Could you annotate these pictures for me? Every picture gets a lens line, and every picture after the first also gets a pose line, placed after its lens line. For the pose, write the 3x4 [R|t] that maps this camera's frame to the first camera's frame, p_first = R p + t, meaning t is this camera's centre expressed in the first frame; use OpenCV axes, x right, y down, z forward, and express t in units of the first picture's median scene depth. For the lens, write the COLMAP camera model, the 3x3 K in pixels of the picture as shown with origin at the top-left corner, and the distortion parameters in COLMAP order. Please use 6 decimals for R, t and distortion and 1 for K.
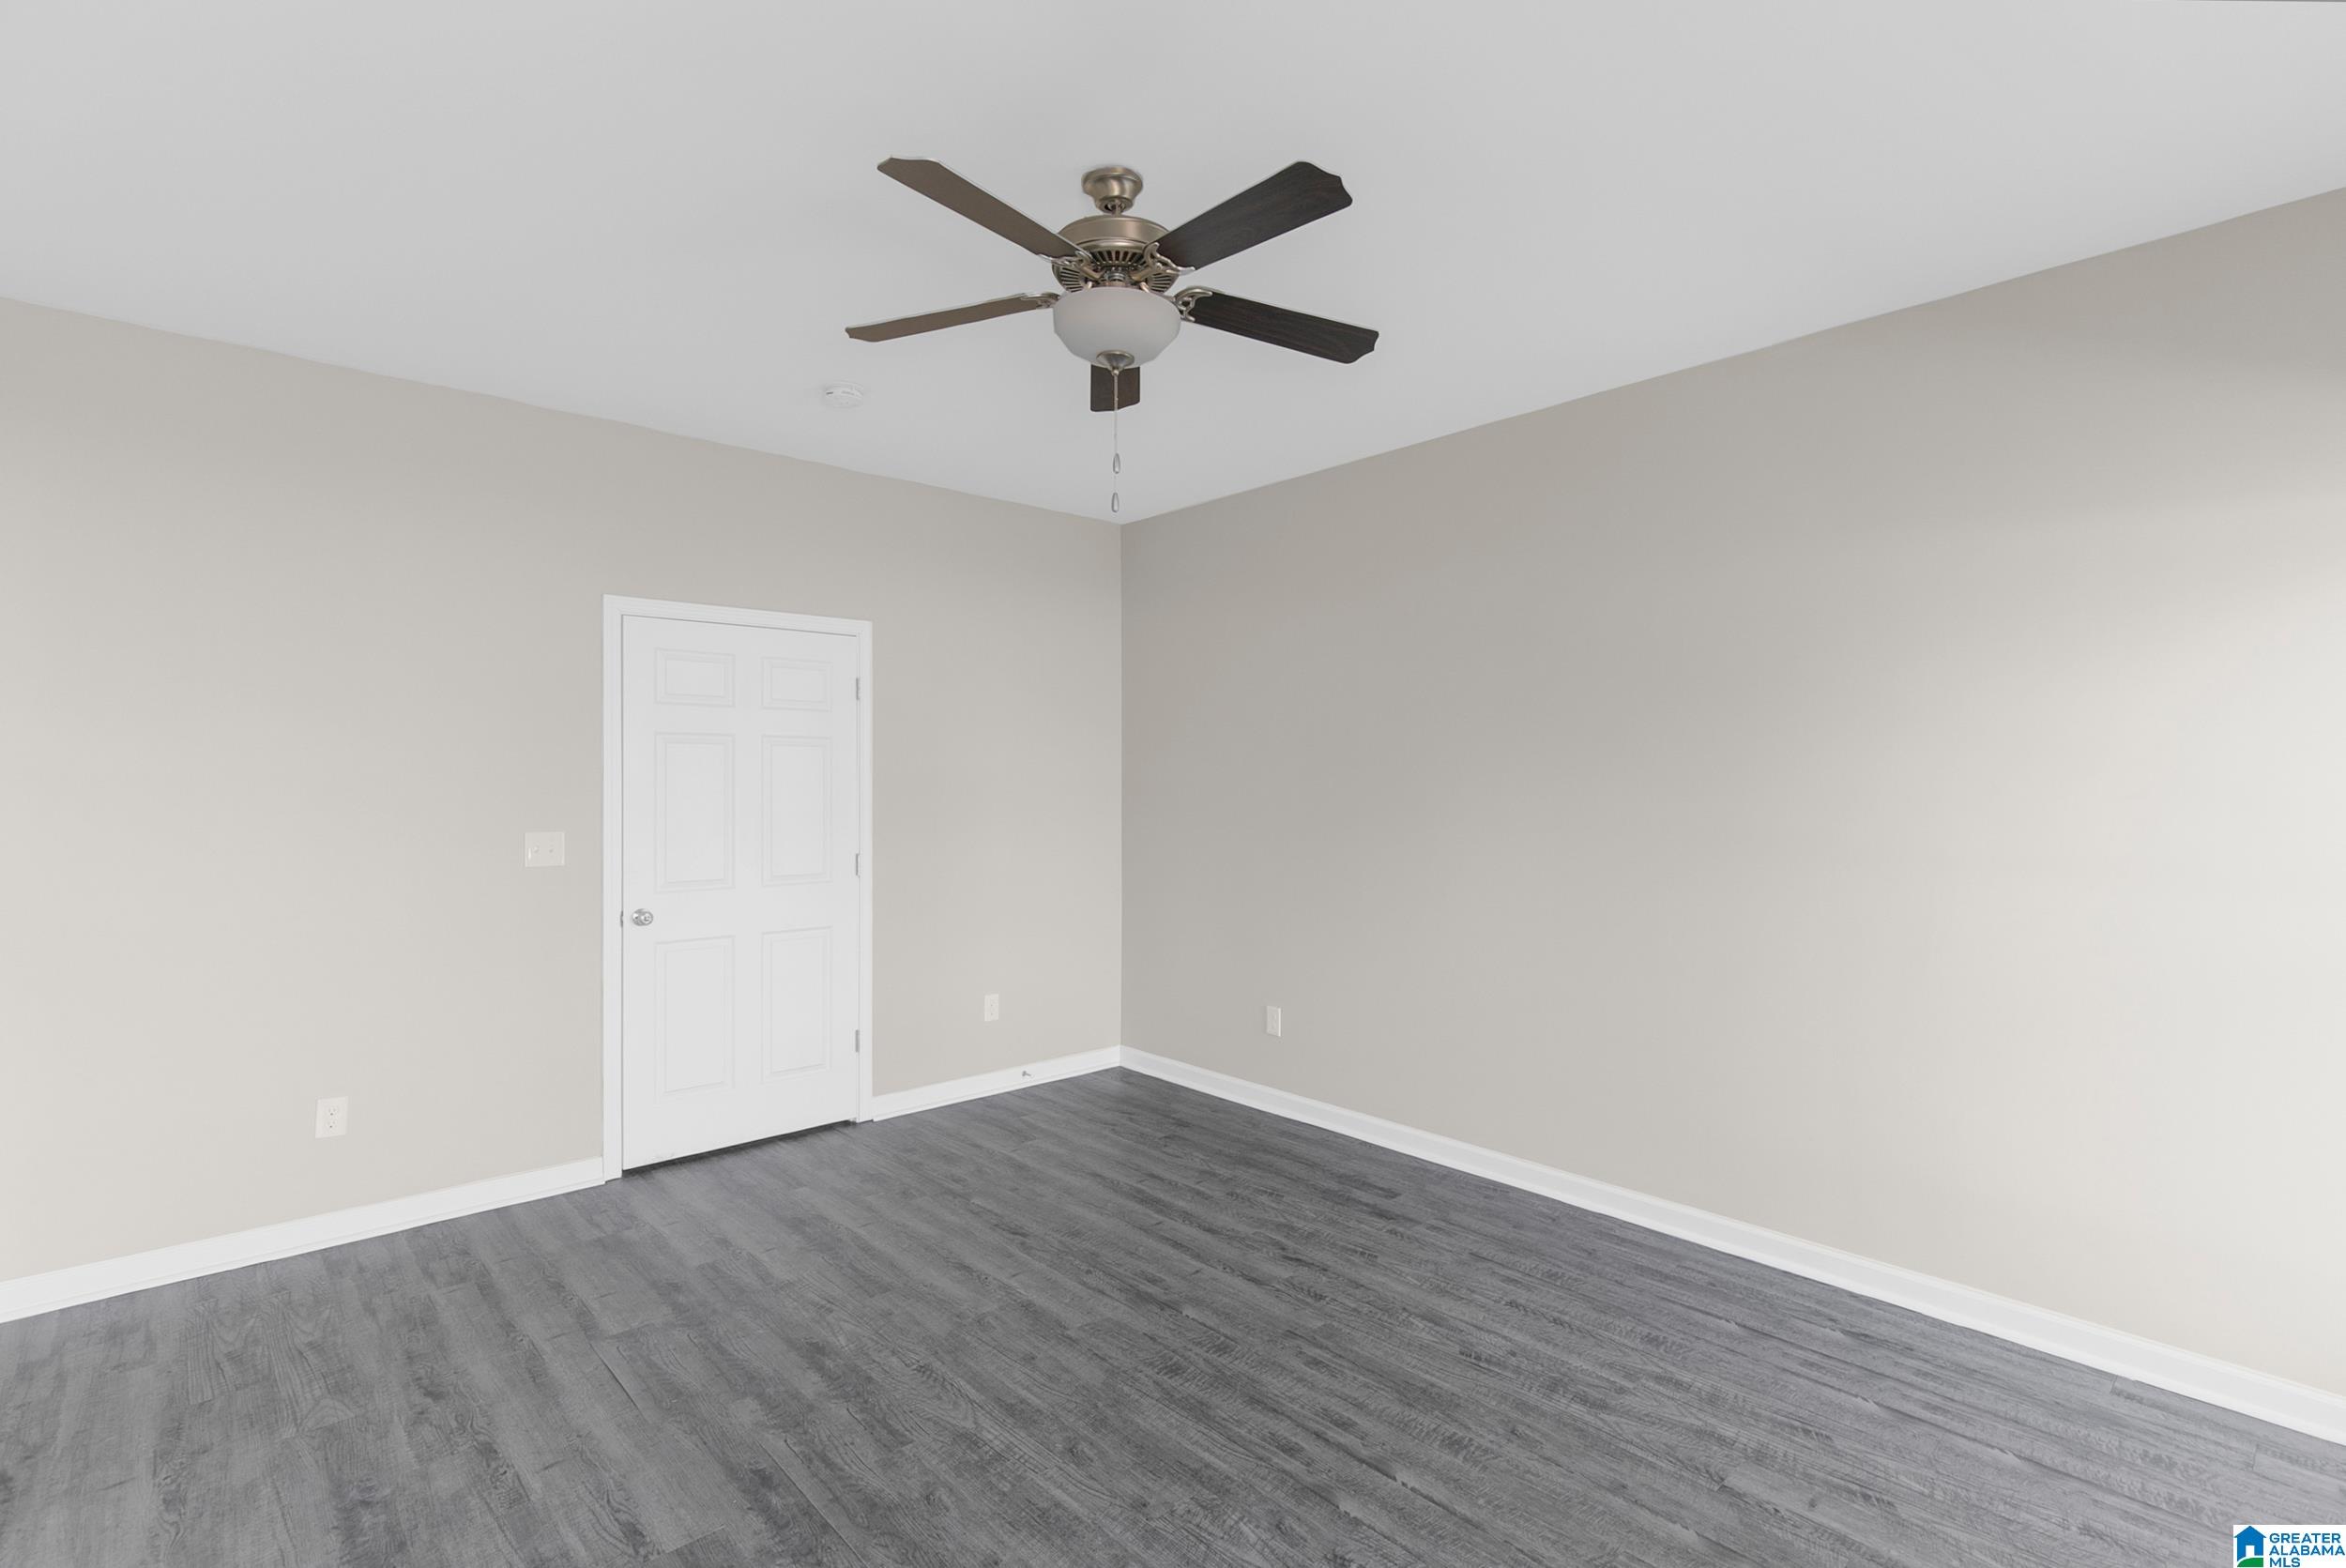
lens RADIAL K [[1076.3, 0, 1173.0], [0, 1076.3, 784.0], [0, 0, 1]] dist [0.000966, 0.000125]
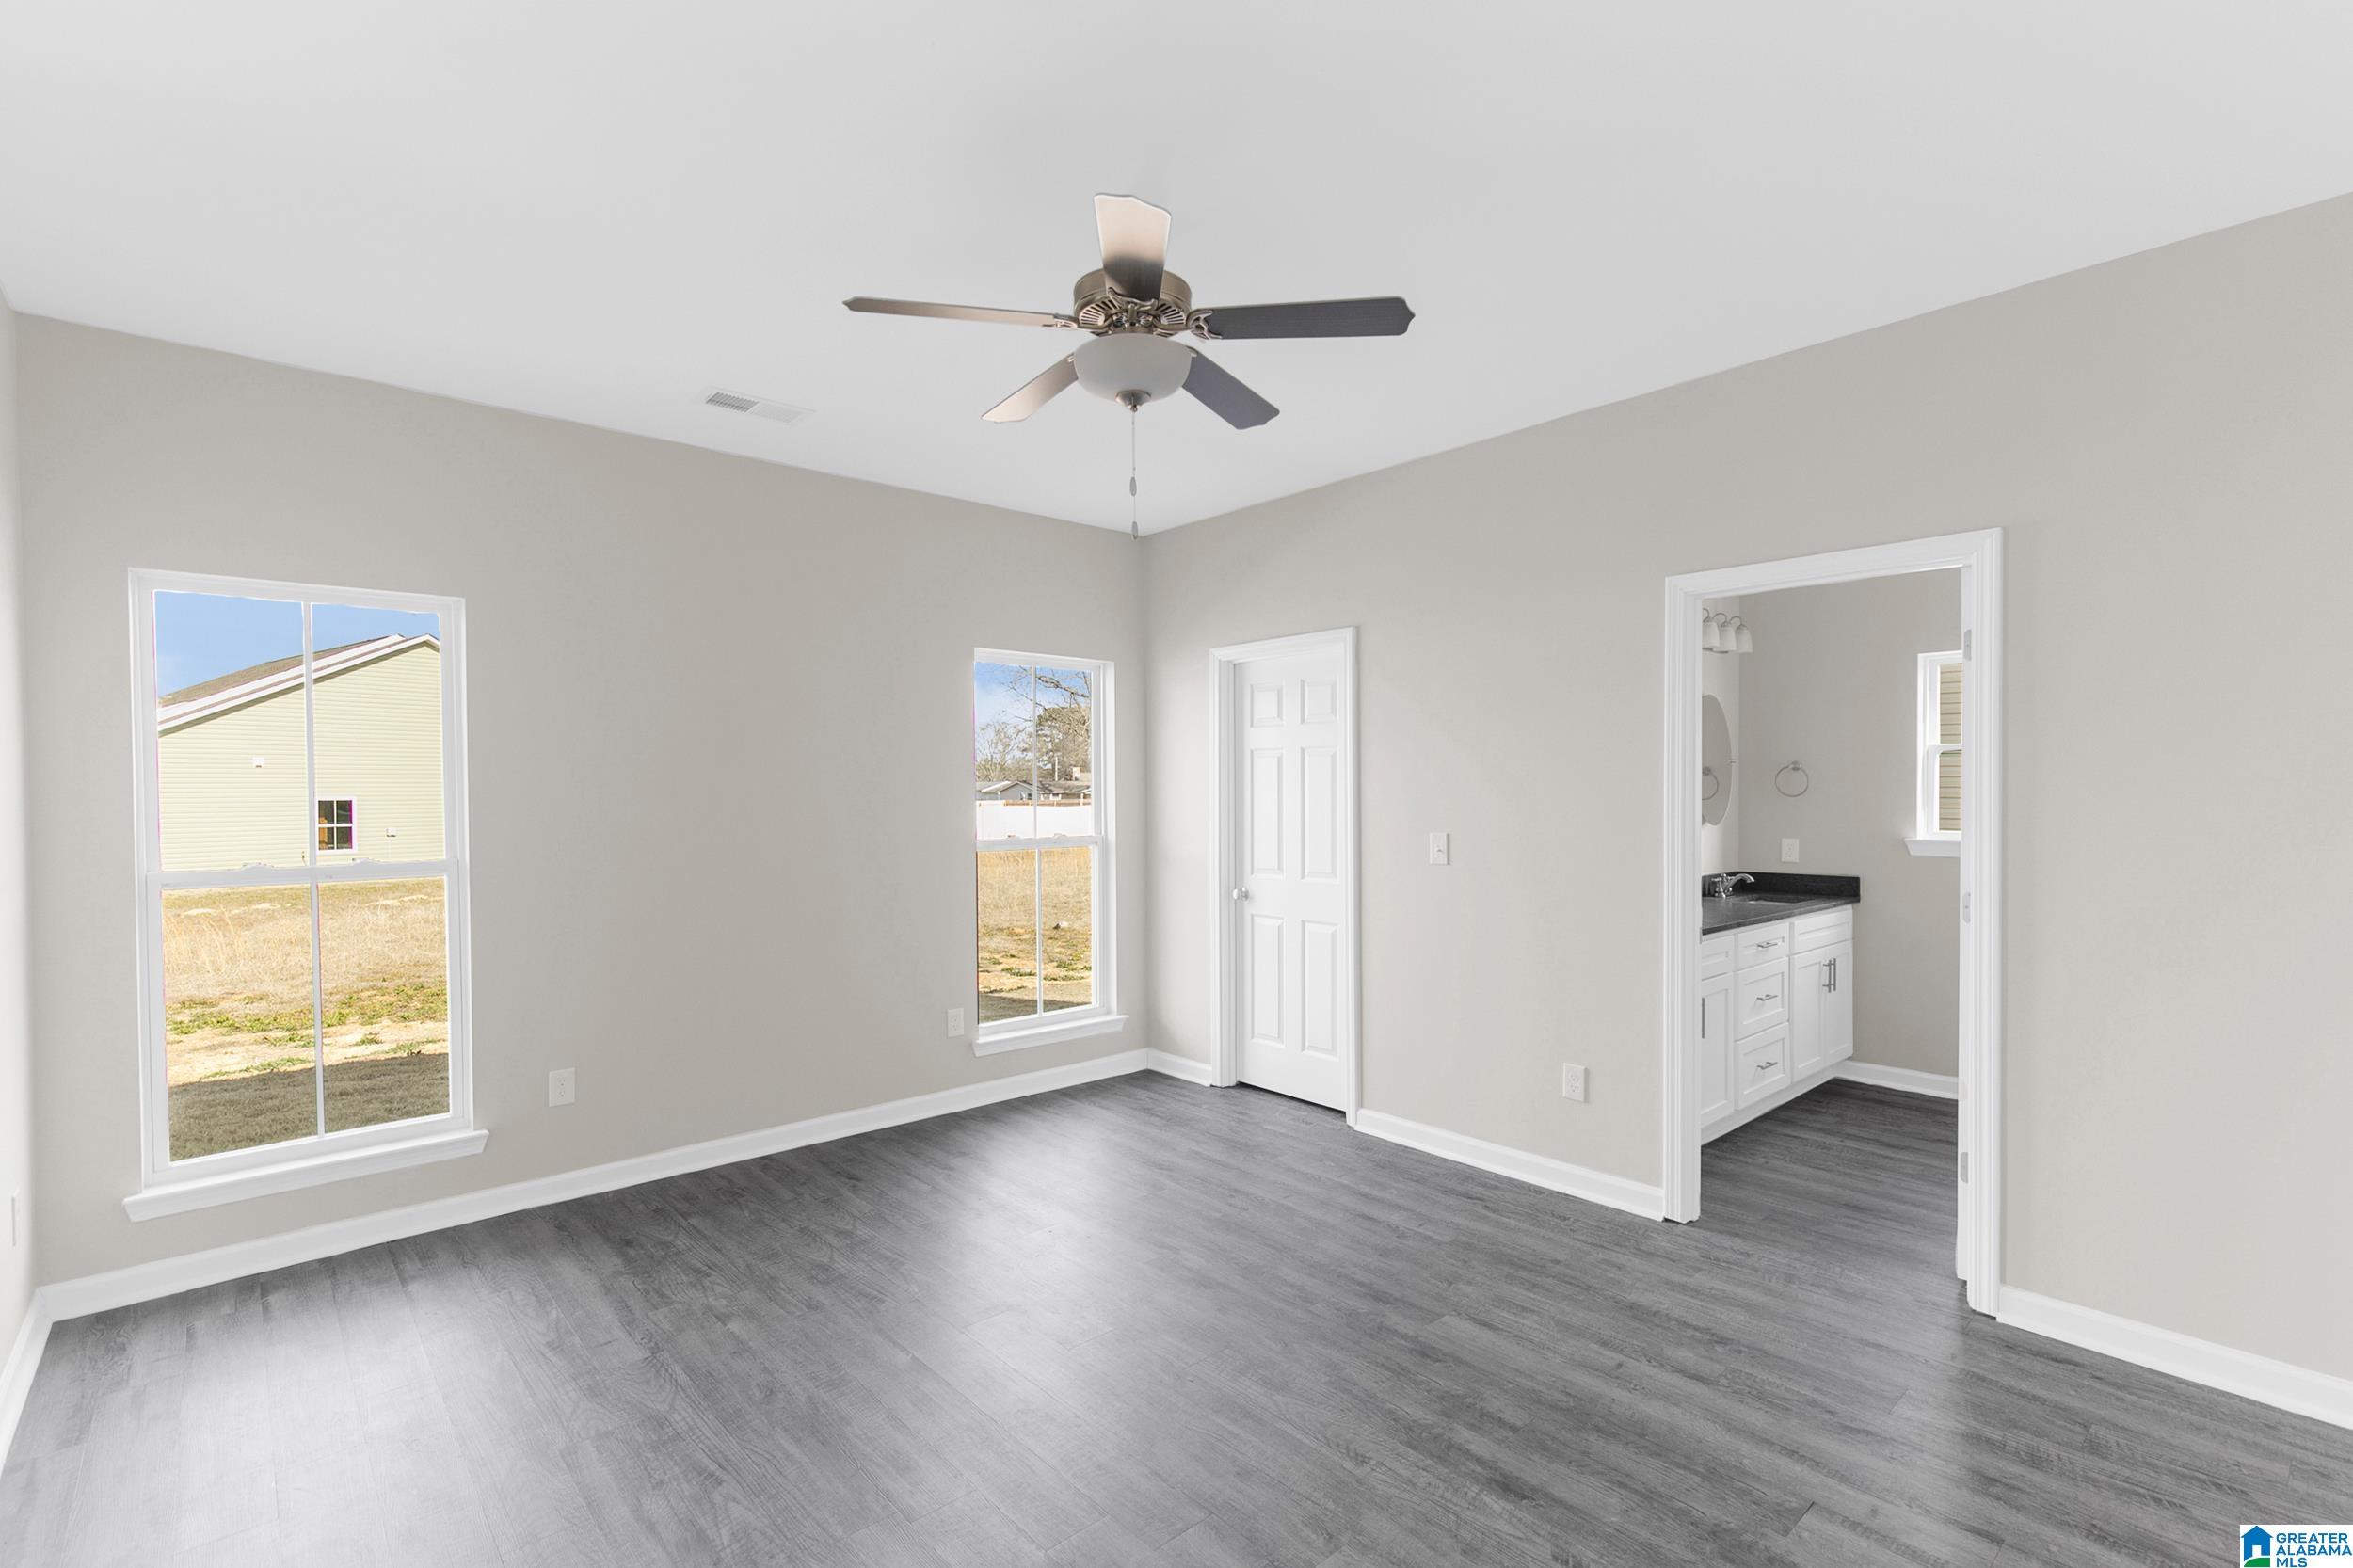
lens RADIAL K [[1079.5, 0, 1176.5], [0, 1079.5, 784.0], [0, 0, 1]] dist [0.000966, 0.000125]
pose [[-0.999908, 0.007050, 0.011563, -0.107048], [0.007073, 0.999973, 0.001994, -0.007867], [-0.011549, 0.002076, -0.999931, 2.077644]]
